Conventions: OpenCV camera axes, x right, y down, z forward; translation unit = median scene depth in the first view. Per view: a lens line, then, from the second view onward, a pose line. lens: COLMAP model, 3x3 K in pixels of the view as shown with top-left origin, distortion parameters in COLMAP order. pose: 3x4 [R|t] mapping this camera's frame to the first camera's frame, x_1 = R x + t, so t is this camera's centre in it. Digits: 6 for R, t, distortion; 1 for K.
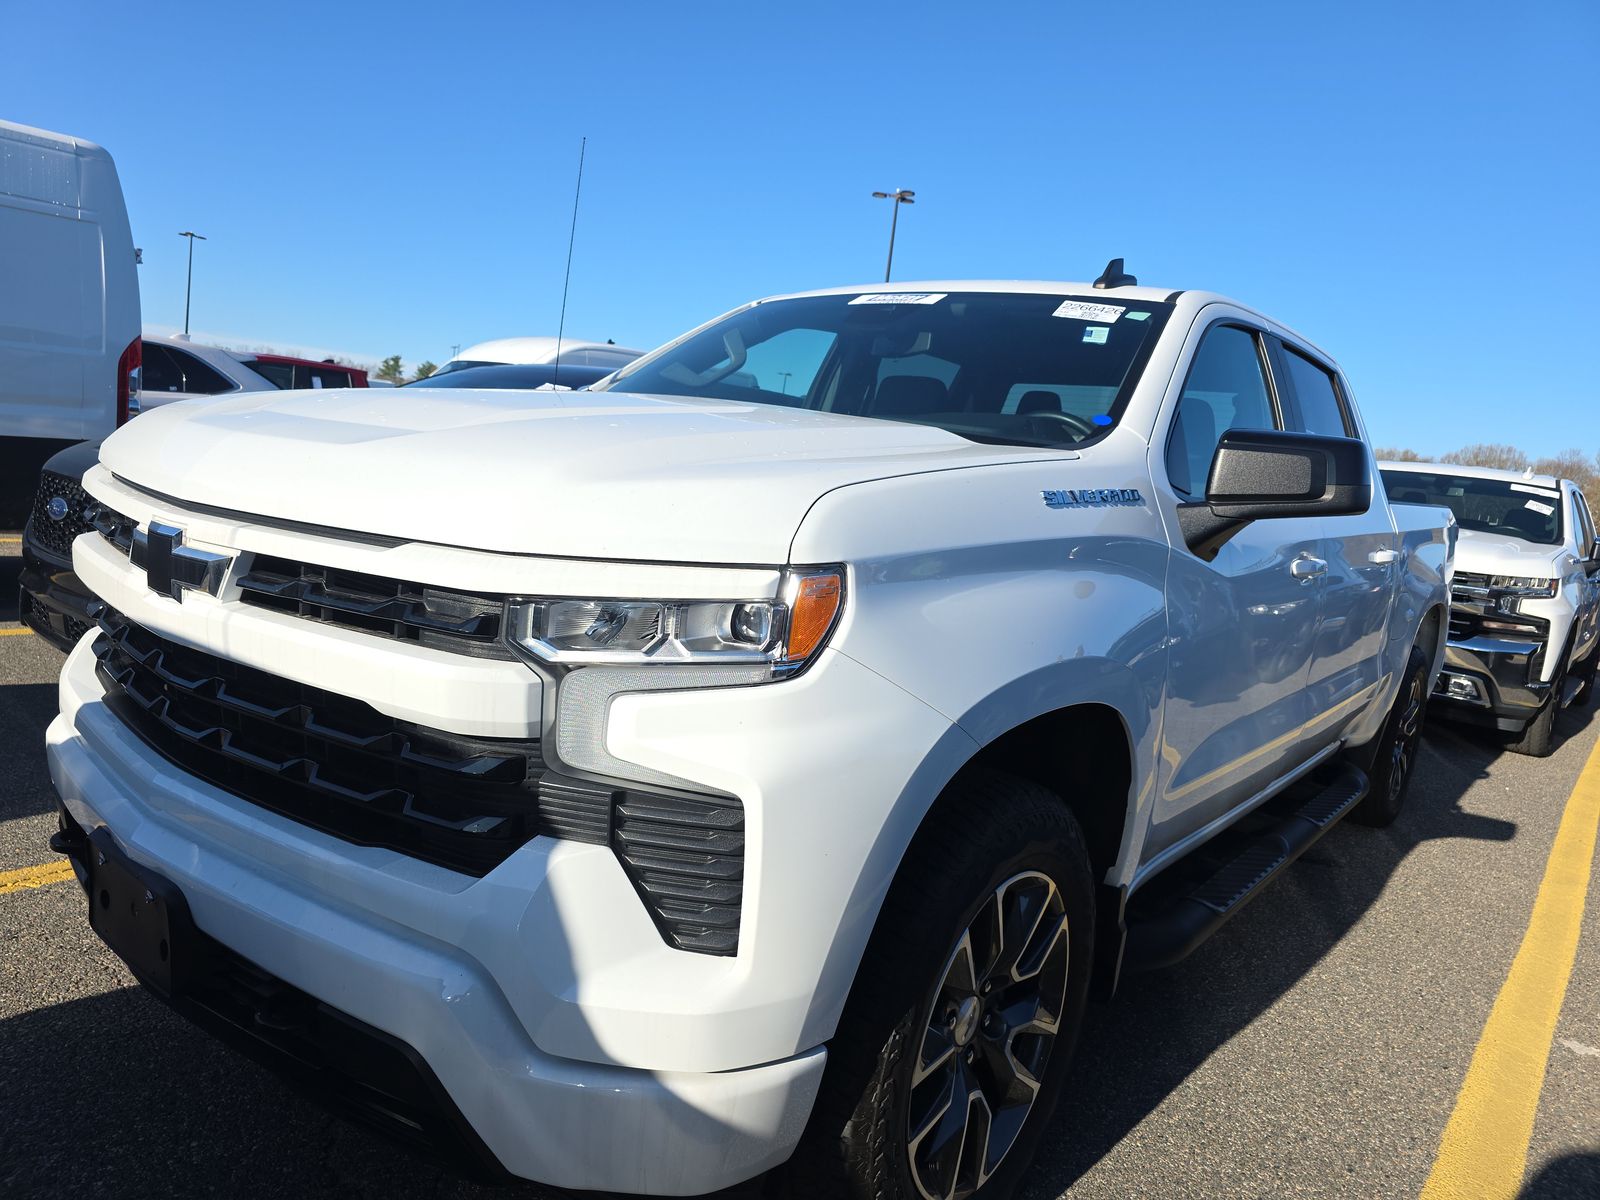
lens RADIAL K [[1105.9, 0, 794.1], [0, 1105.9, 590.0], [0, 0, 1]] dist [0.044174, -0.032381]
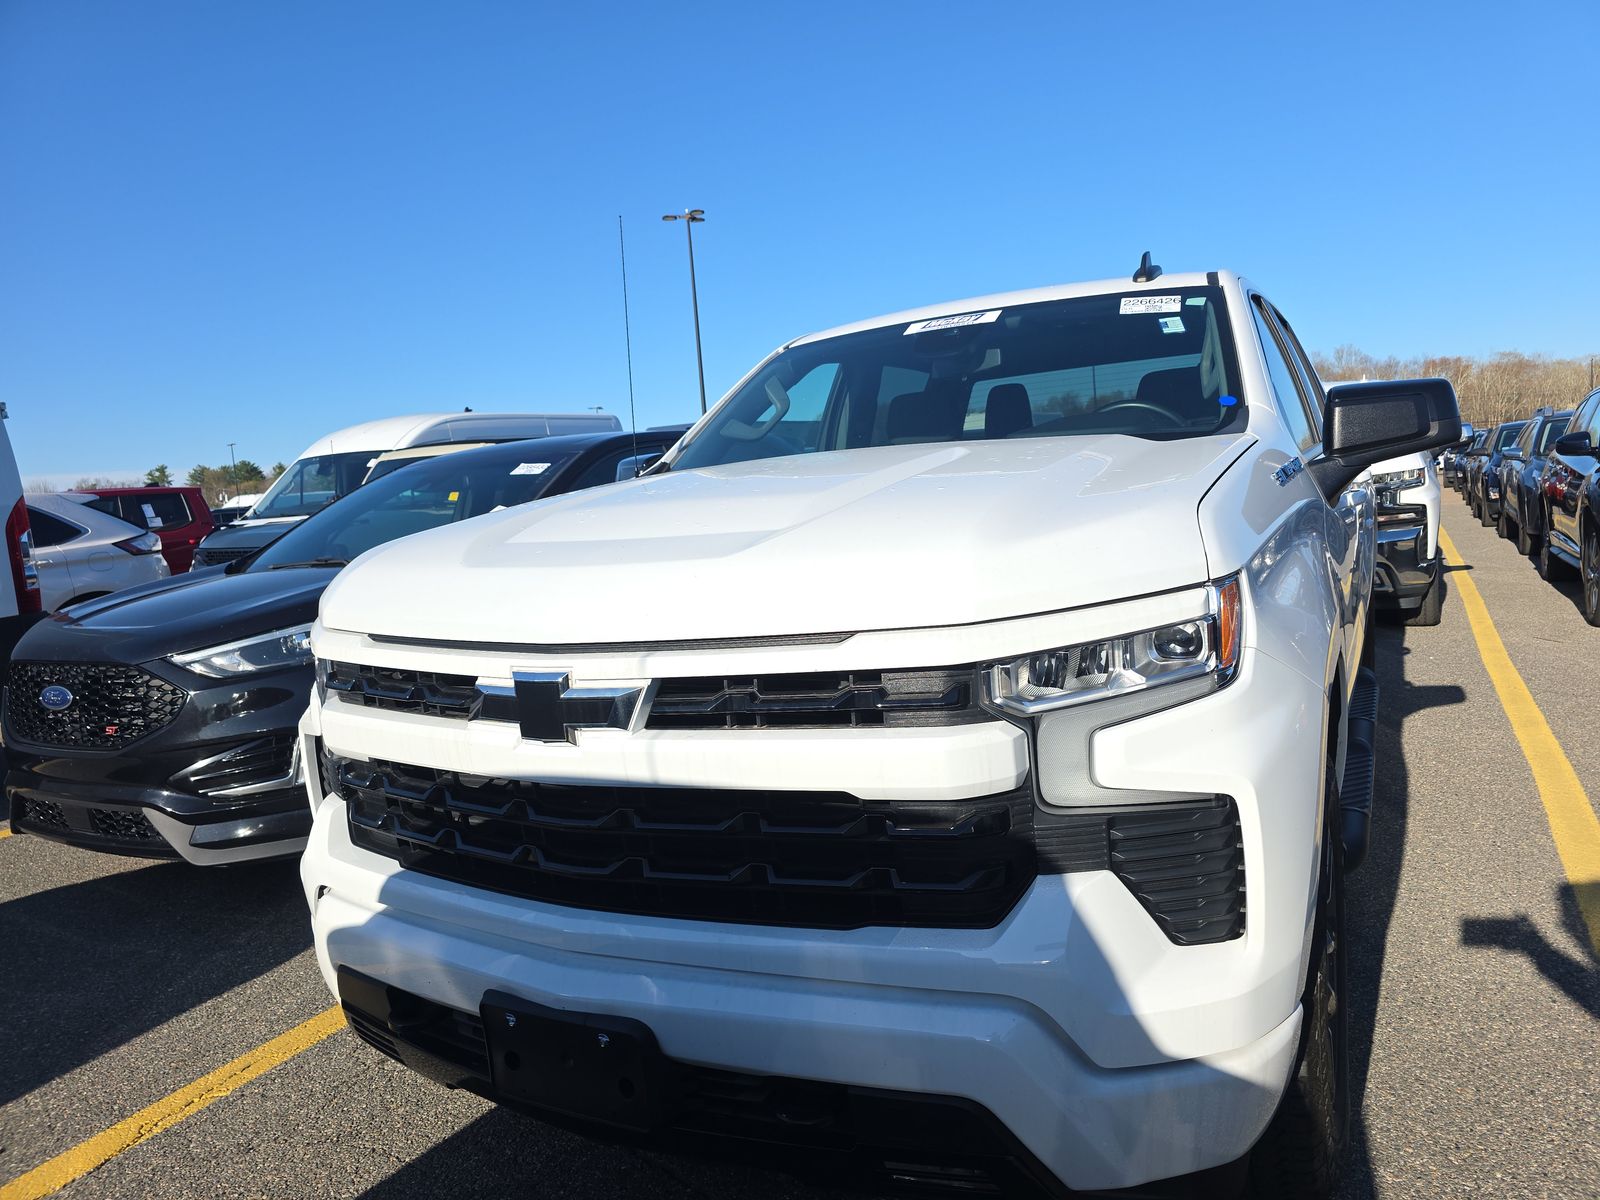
lens RADIAL K [[1105.9, 0, 826.8], [0, 1105.9, 606.0], [0, 0, 1]] dist [0.044174, -0.032381]
pose [[0.962769, -0.208020, 0.172639, -0.272750], [0.207685, 0.977987, 0.020204, -0.047651], [-0.173041, 0.016403, 0.984778, -0.011319]]
